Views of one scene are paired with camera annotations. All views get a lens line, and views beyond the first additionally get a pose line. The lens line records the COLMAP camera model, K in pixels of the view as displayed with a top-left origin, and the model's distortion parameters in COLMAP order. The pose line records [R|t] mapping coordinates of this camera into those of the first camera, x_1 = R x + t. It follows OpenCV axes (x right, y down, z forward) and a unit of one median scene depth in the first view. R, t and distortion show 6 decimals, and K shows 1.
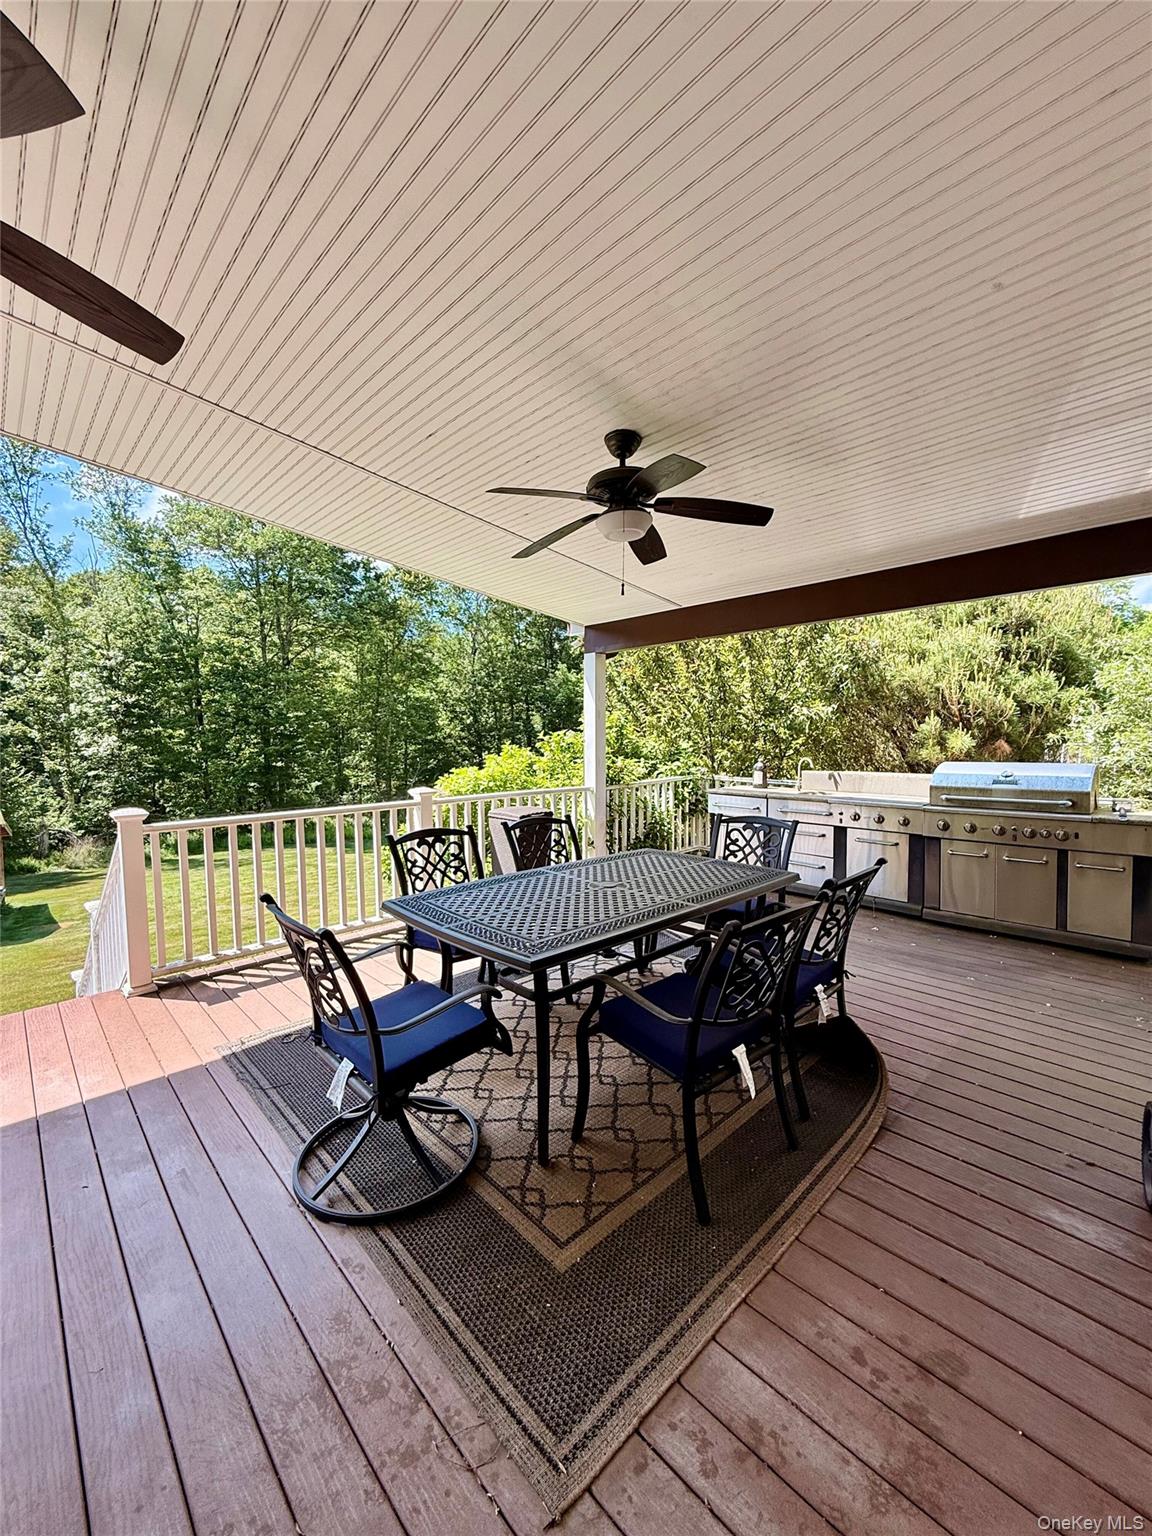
lens RADIAL K [[613.5, 0, 596.6], [0, 613.5, 765.6], [0, 0, 1]] dist [-0.000422, -0.000079]
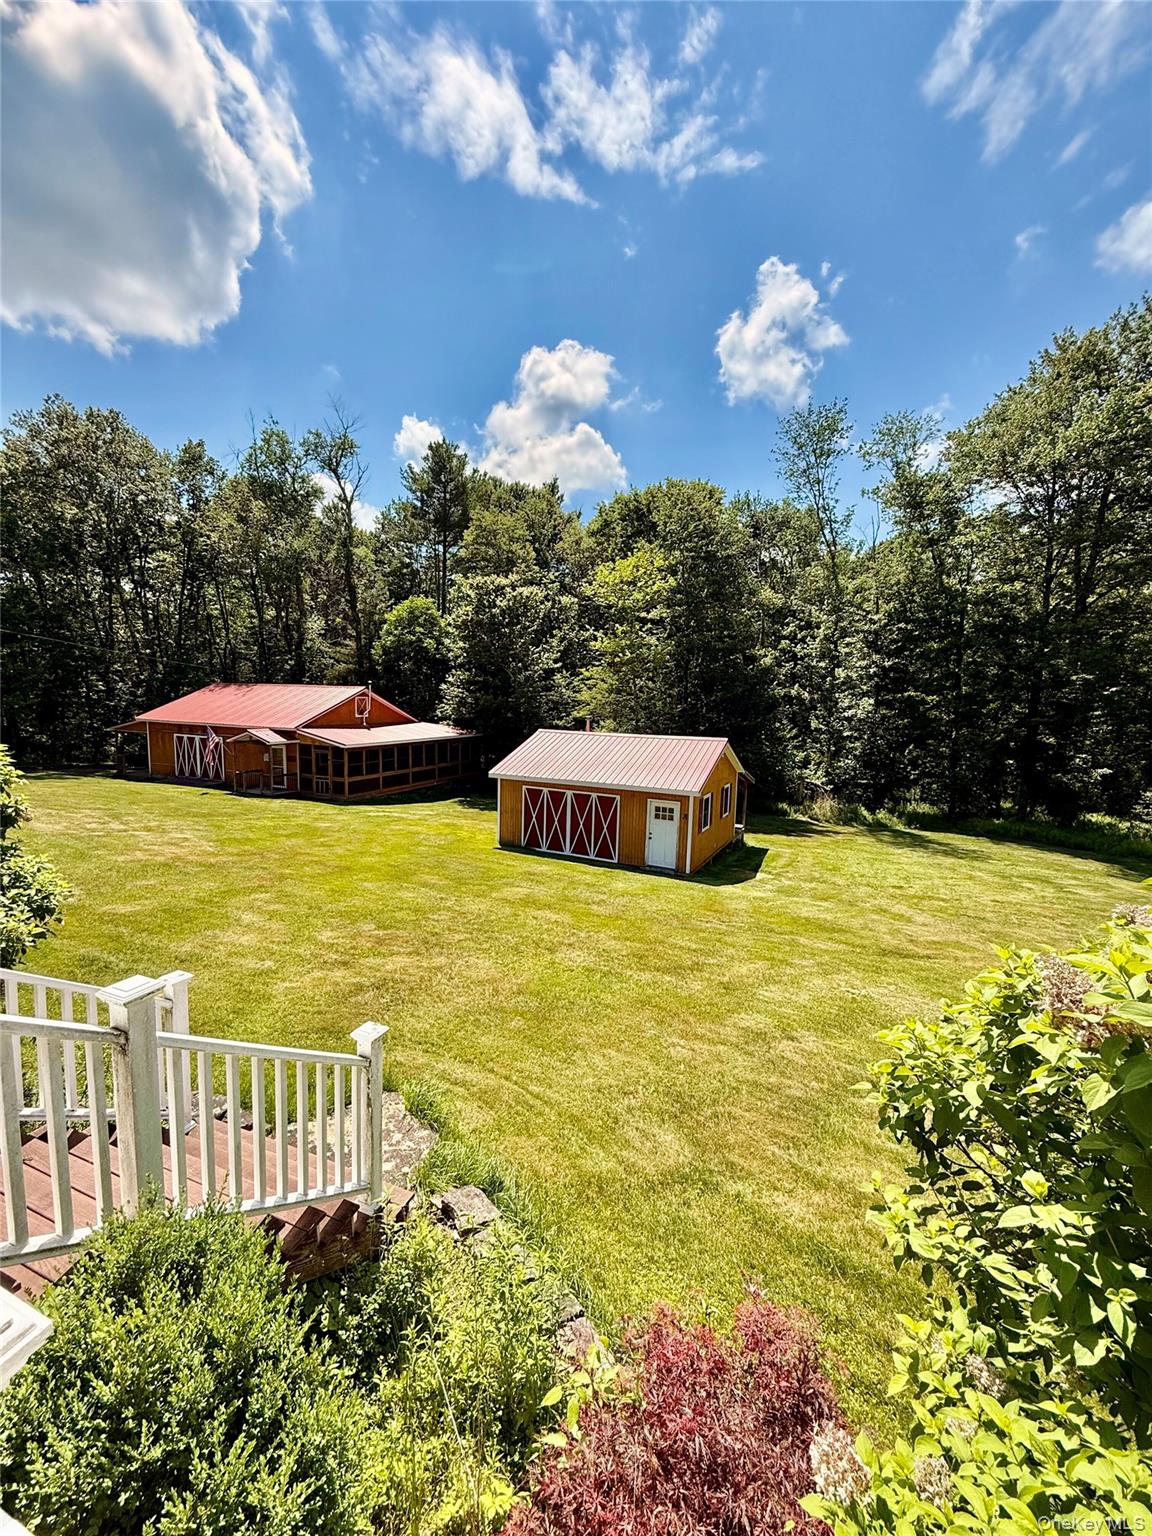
lens RADIAL K [[612.8, 0, 576.0], [0, 612.8, 768.0], [0, 0, 1]] dist [0.007340, -0.000057]
pose [[0.387520, 0.126014, -0.913208, -0.025155], [-0.072999, 0.991697, 0.105868, -0.007047], [0.918967, 0.025637, 0.393501, 0.148190]]
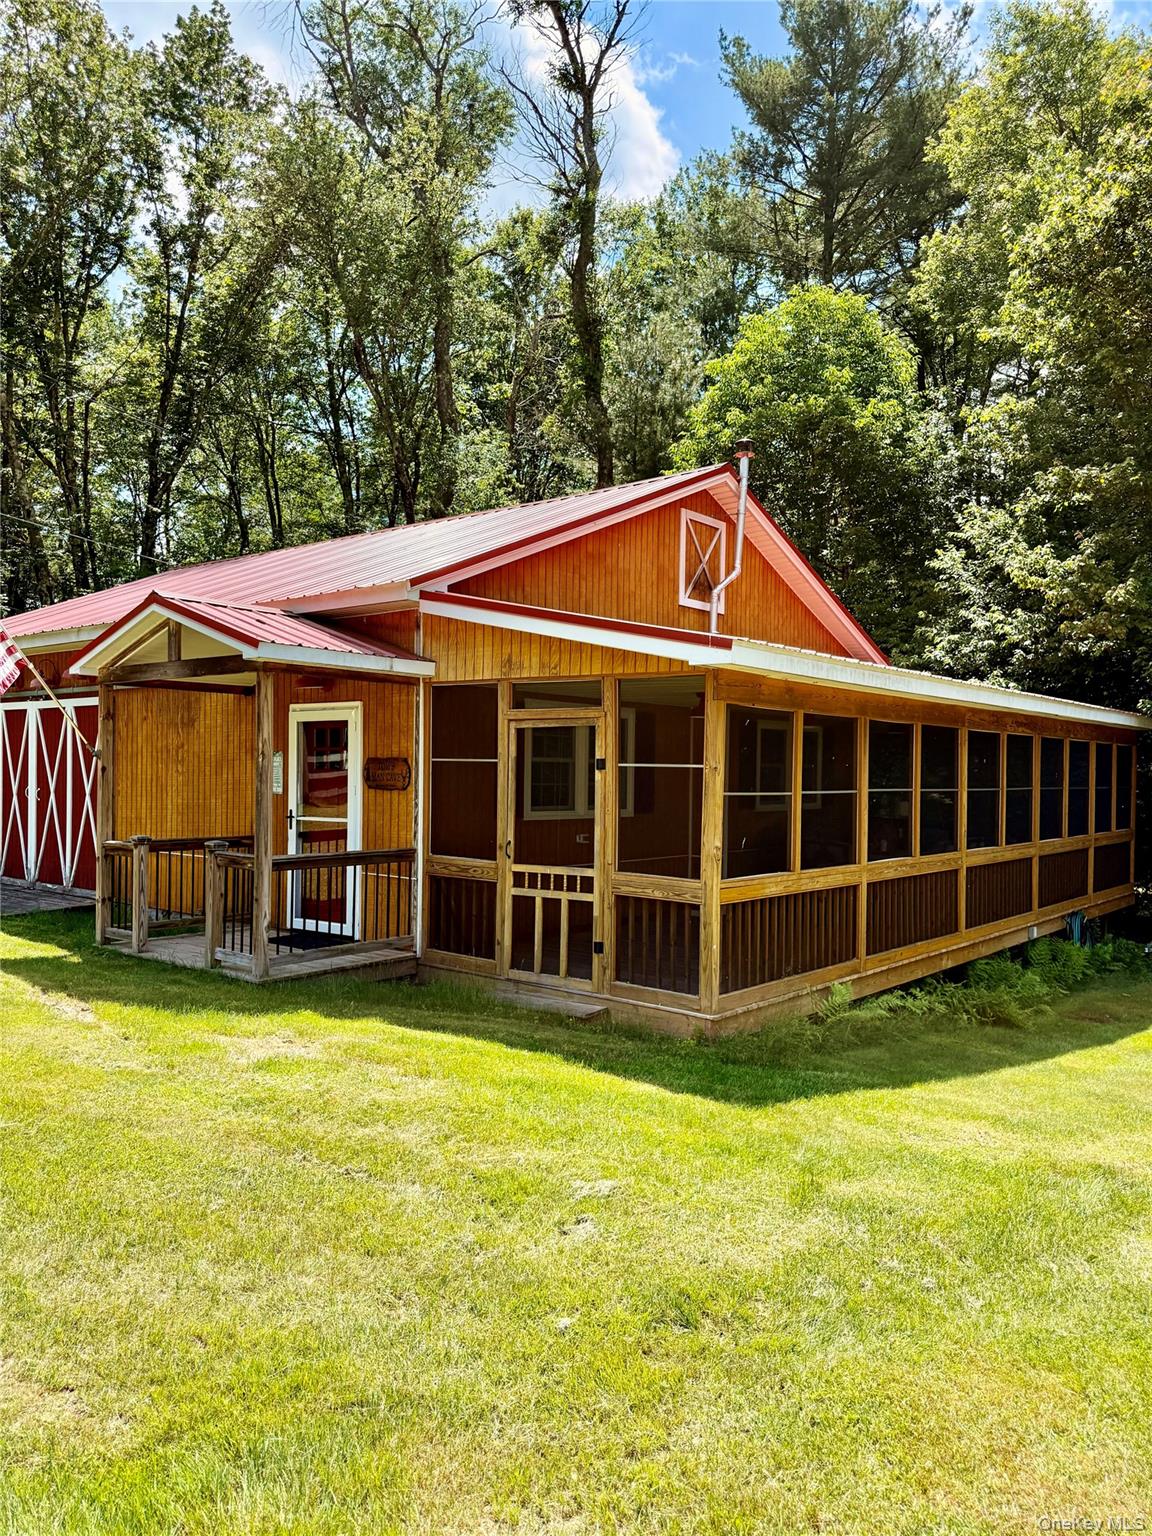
lens RADIAL K [[1084.1, 0, 580.7], [0, 1084.1, 797.8], [0, 0, 1]] dist [0.007171, 0.003328]
pose [[0.121289, 0.024396, -0.992317, -0.630481], [-0.065977, 0.997685, 0.016464, 0.089475], [0.990422, 0.063473, 0.122618, 0.136564]]
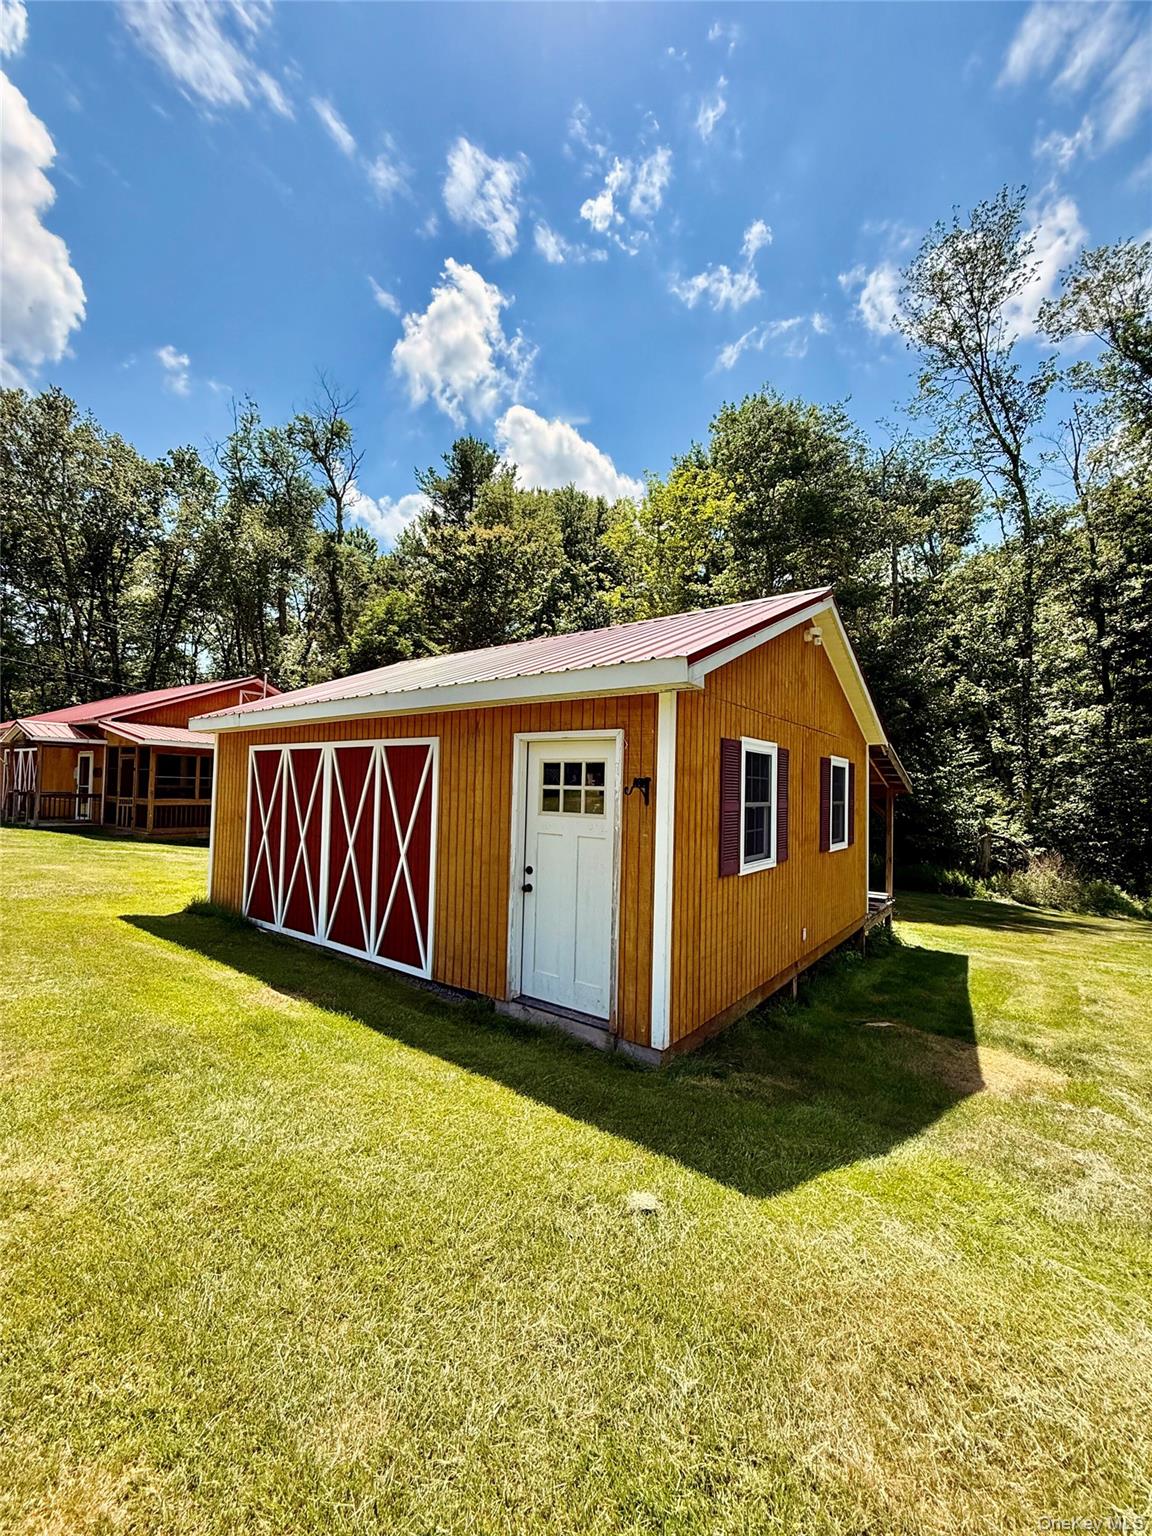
lens RADIAL K [[611.5, 0, 576.0], [0, 611.5, 768.0], [0, 0, 1]] dist [-0.002996, -0.000143]
pose [[0.220569, -0.020159, -0.975163, -0.326488], [-0.072788, 0.996658, -0.037067, 0.078138], [0.972652, 0.079156, 0.218365, 0.385271]]
